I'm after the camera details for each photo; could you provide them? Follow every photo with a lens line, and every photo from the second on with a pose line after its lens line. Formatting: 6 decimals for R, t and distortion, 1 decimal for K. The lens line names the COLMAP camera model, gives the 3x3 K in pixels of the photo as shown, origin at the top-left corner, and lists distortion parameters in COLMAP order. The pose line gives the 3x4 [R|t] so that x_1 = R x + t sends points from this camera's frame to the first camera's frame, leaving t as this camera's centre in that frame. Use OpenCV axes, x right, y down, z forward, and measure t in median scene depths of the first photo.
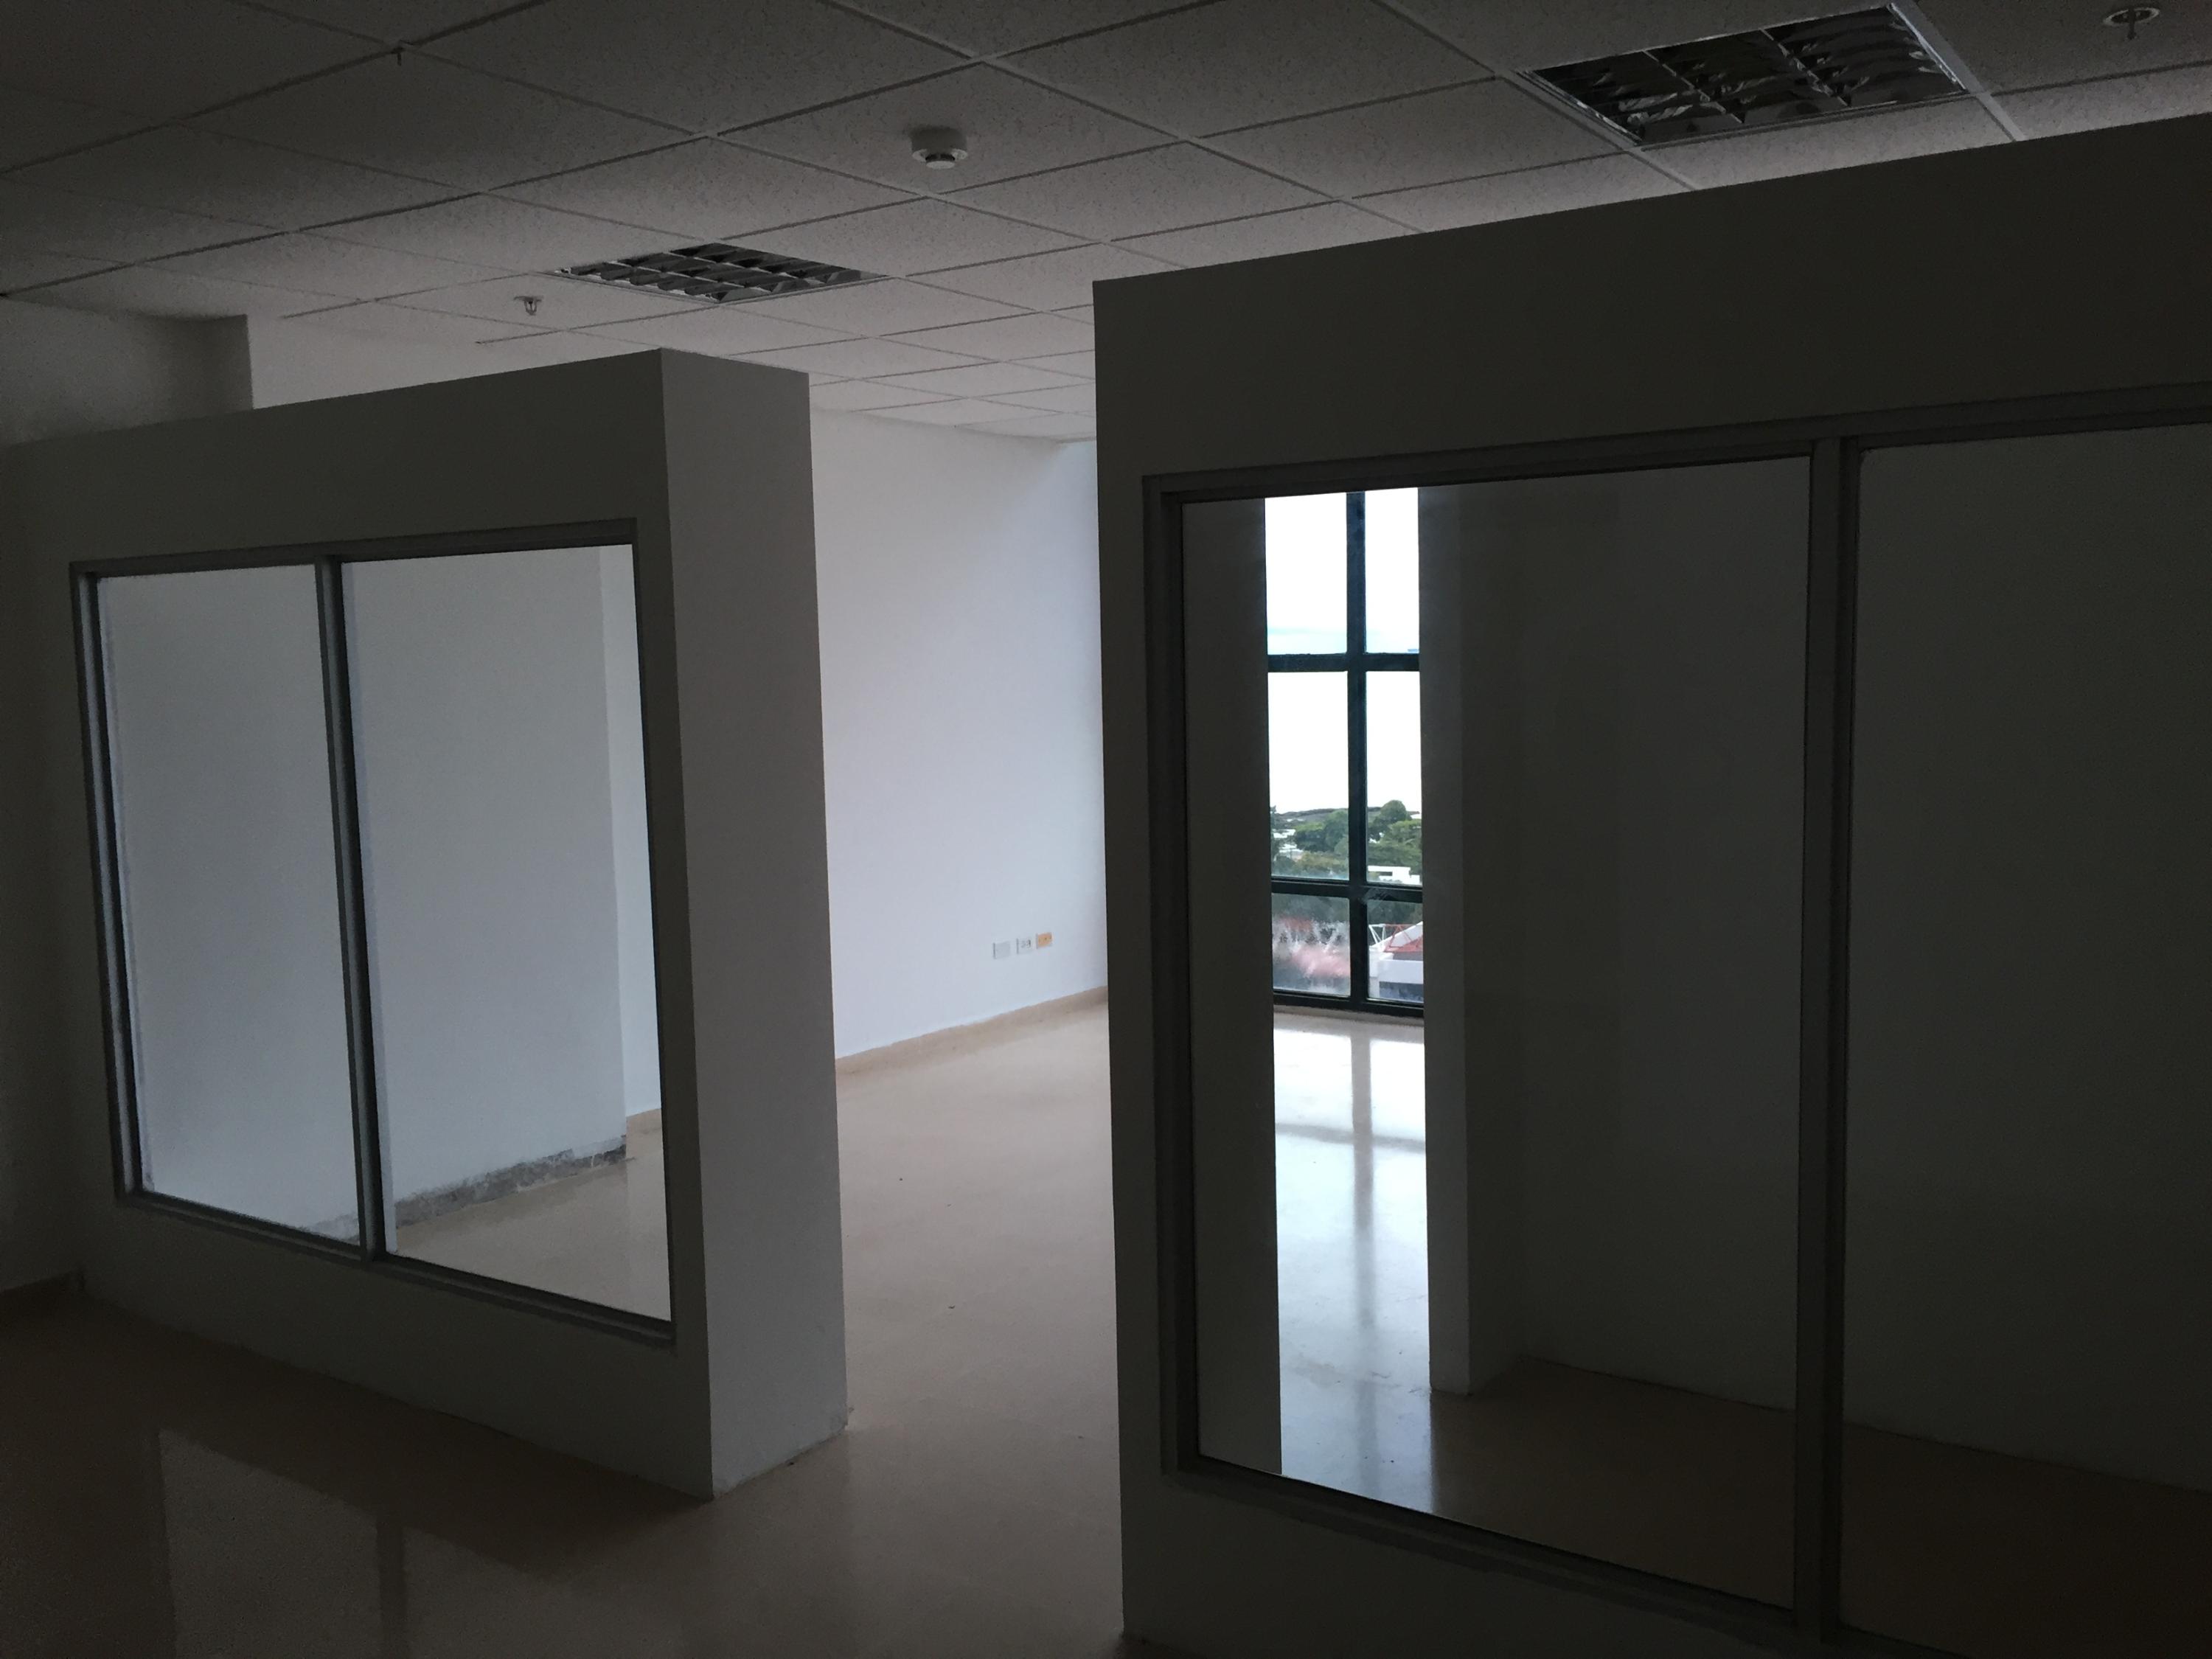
lens RADIAL K [[1871.1, 0, 1114.0], [0, 1871.1, 824.0], [0, 0, 1]] dist [0.081512, -0.124855]
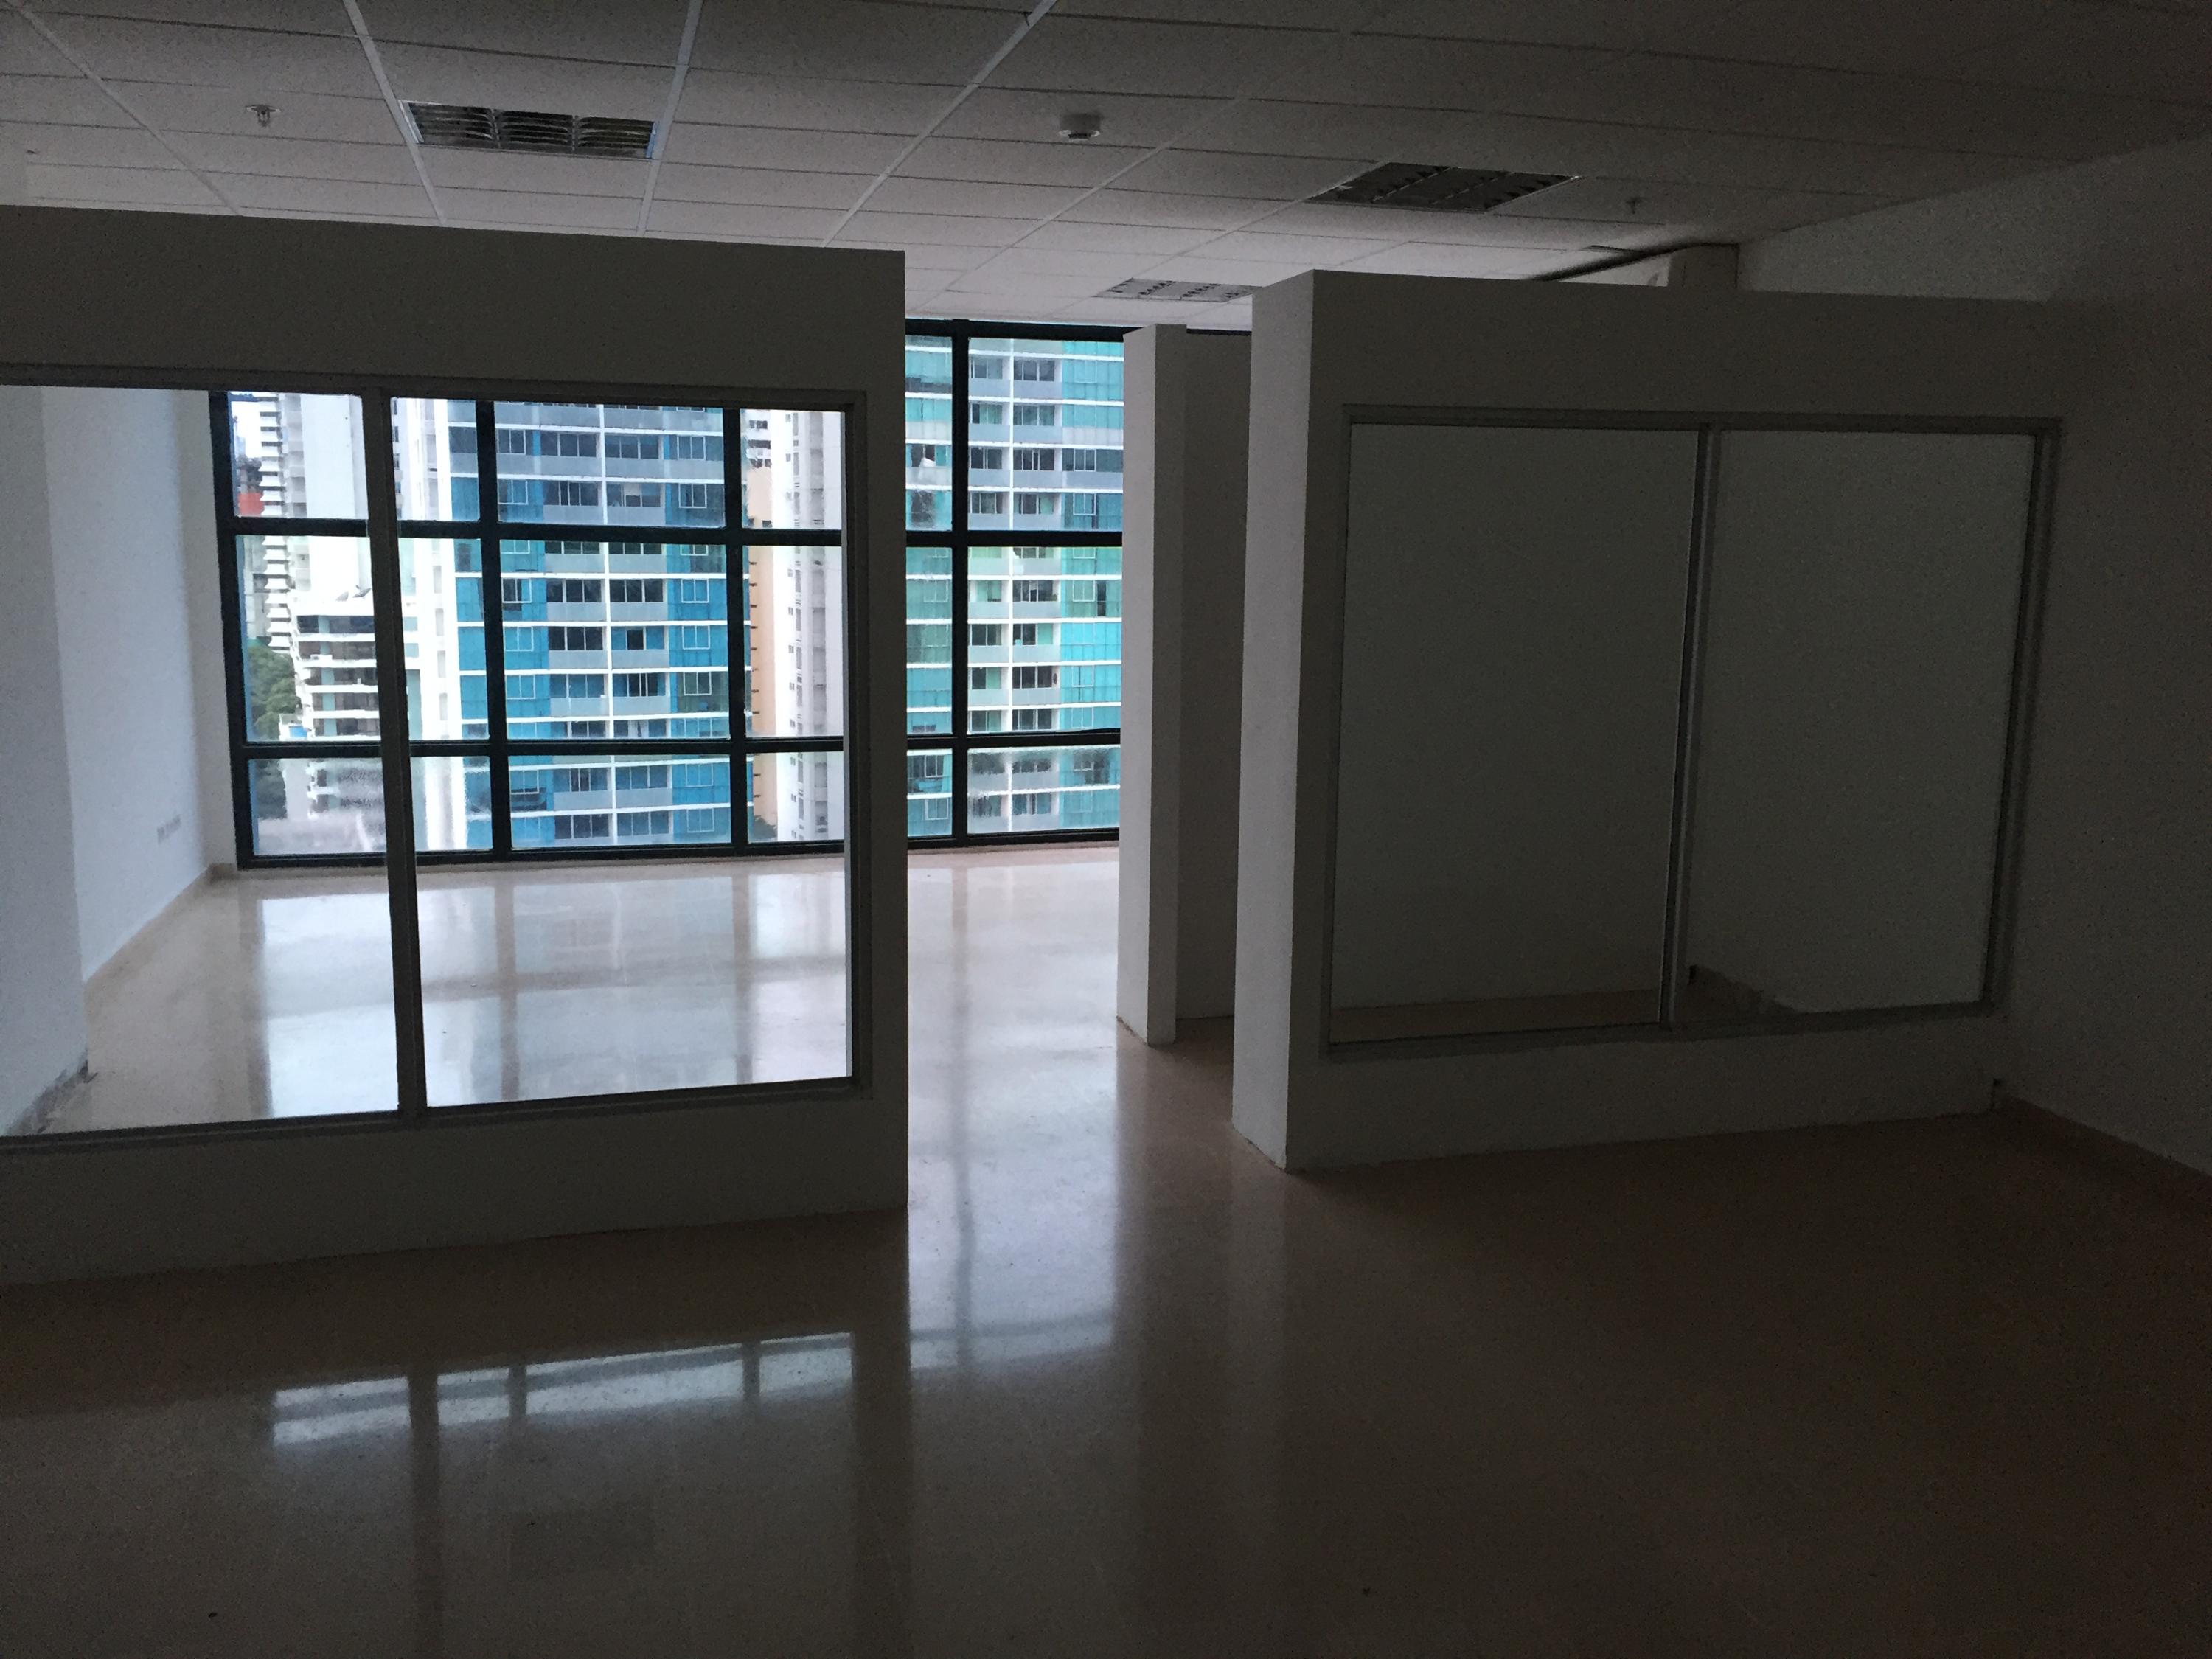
lens RADIAL K [[1871.1, 0, 1114.0], [0, 1871.1, 824.0], [0, 0, 1]] dist [0.081512, -0.124855]
pose [[0.651024, -0.091800, 0.753486, -0.767079], [0.046315, 0.995614, 0.081283, 0.013661], [-0.757643, -0.018020, 0.652420, 0.076061]]
